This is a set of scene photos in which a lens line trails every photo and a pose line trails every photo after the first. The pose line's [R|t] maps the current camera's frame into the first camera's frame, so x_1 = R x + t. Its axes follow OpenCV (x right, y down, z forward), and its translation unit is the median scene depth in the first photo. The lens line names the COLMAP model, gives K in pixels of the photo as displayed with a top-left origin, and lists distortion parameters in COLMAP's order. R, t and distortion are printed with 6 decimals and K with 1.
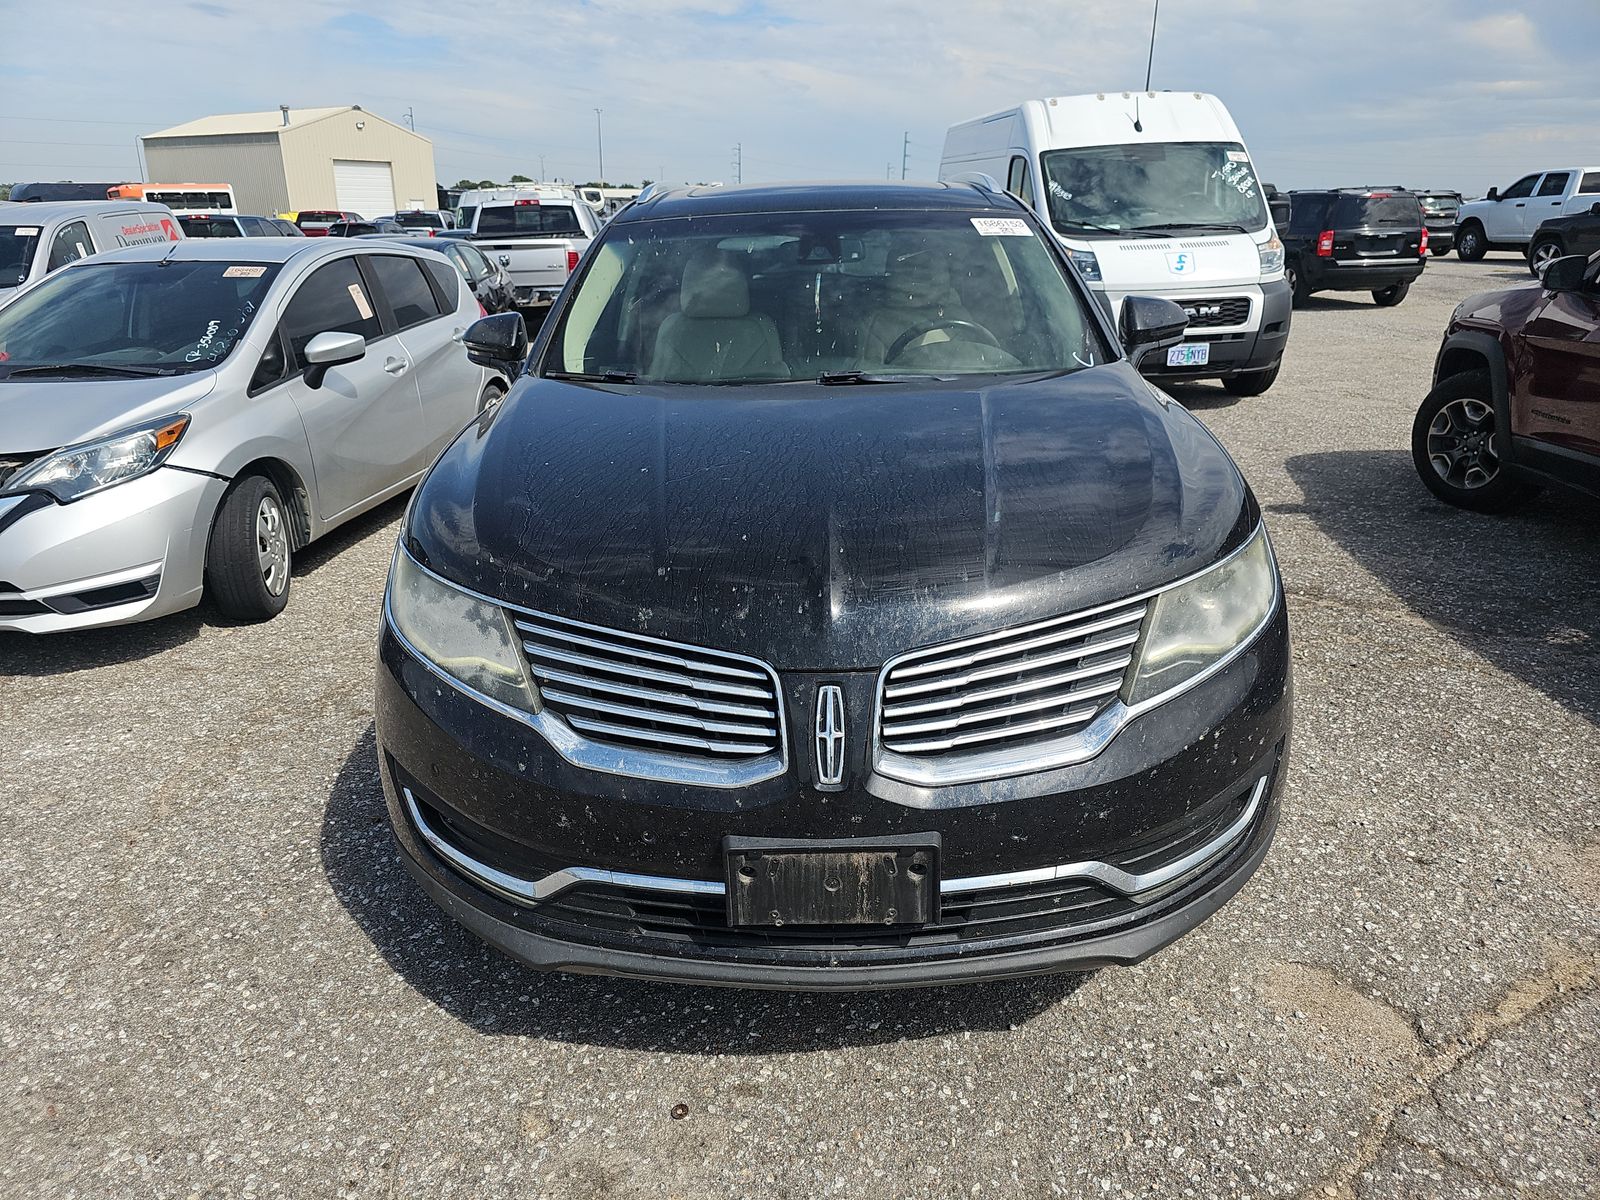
lens RADIAL K [[1062.9, 0, 807.5], [0, 1062.9, 604.1], [0, 0, 1]] dist [0.038994, -0.035778]
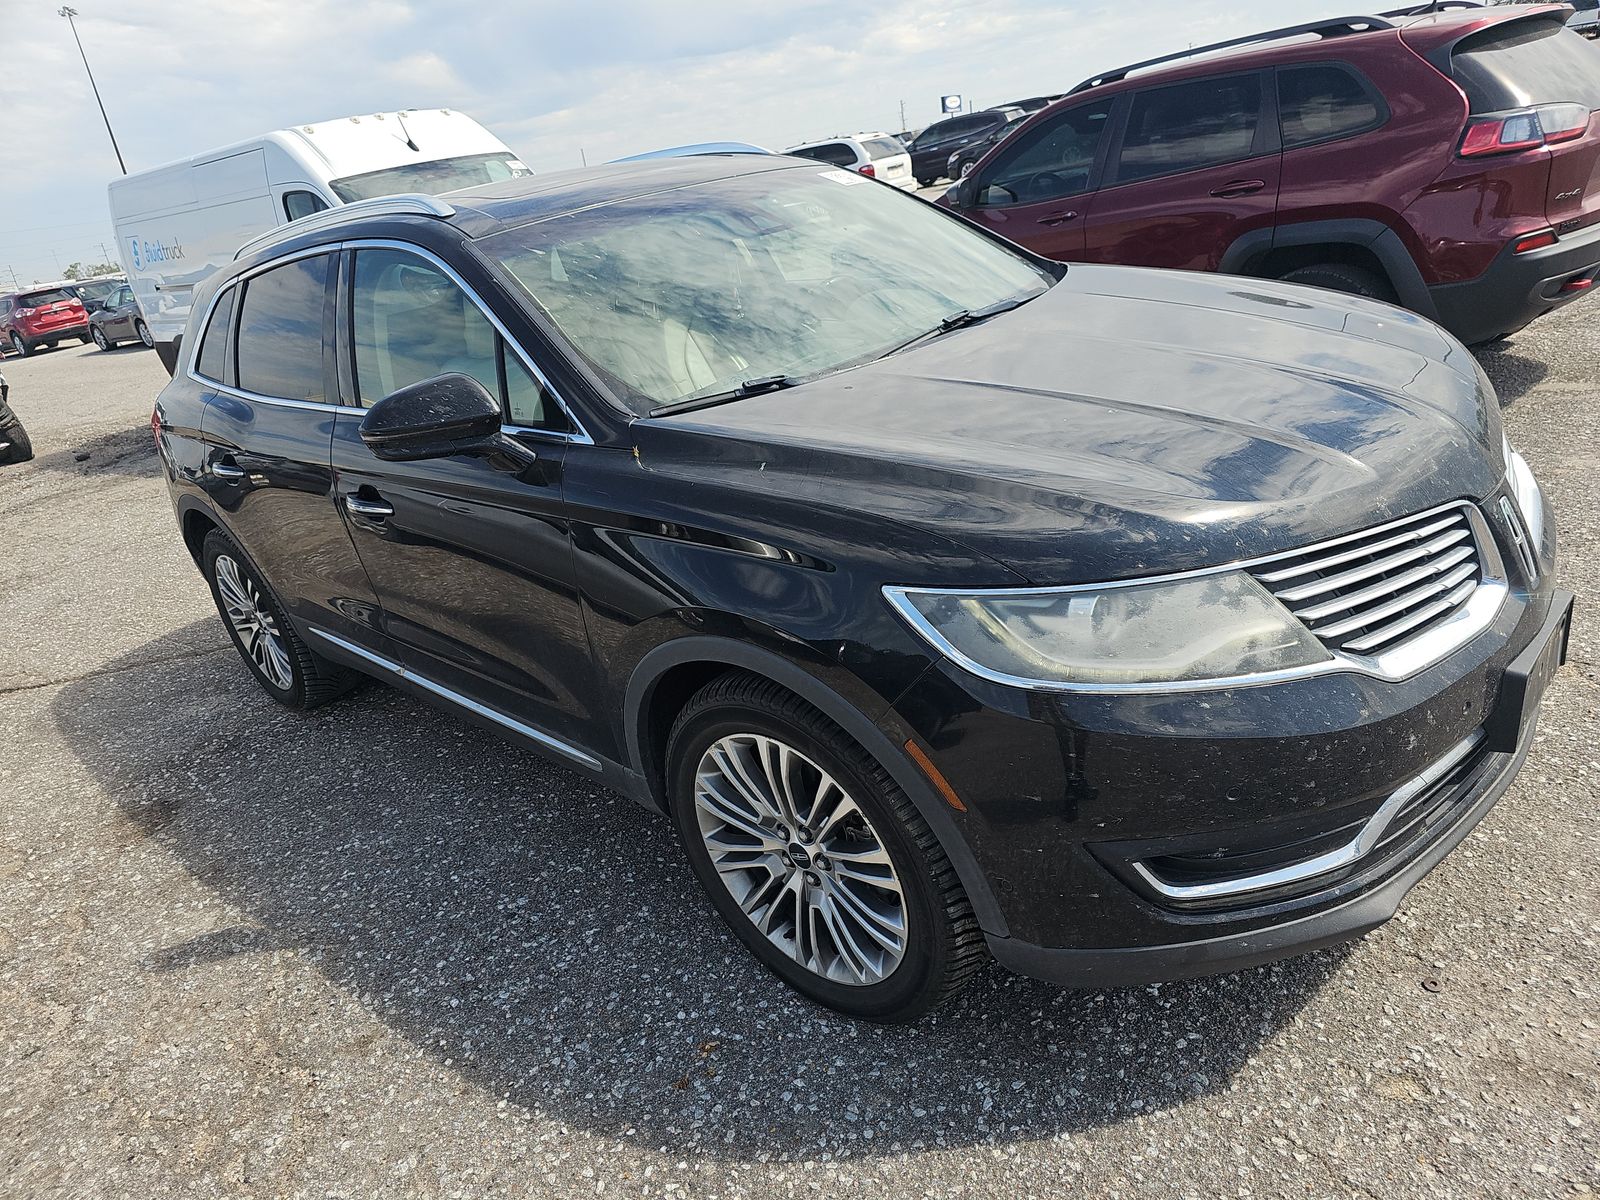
lens RADIAL K [[1062.9, 0, 803.8], [0, 1062.9, 595.0], [0, 0, 1]] dist [0.038994, -0.035778]
pose [[0.668384, -0.369180, 0.645731, -1.021837], [0.396028, 0.911481, 0.111194, -0.200318], [-0.629622, 0.181407, 0.755425, 0.546650]]
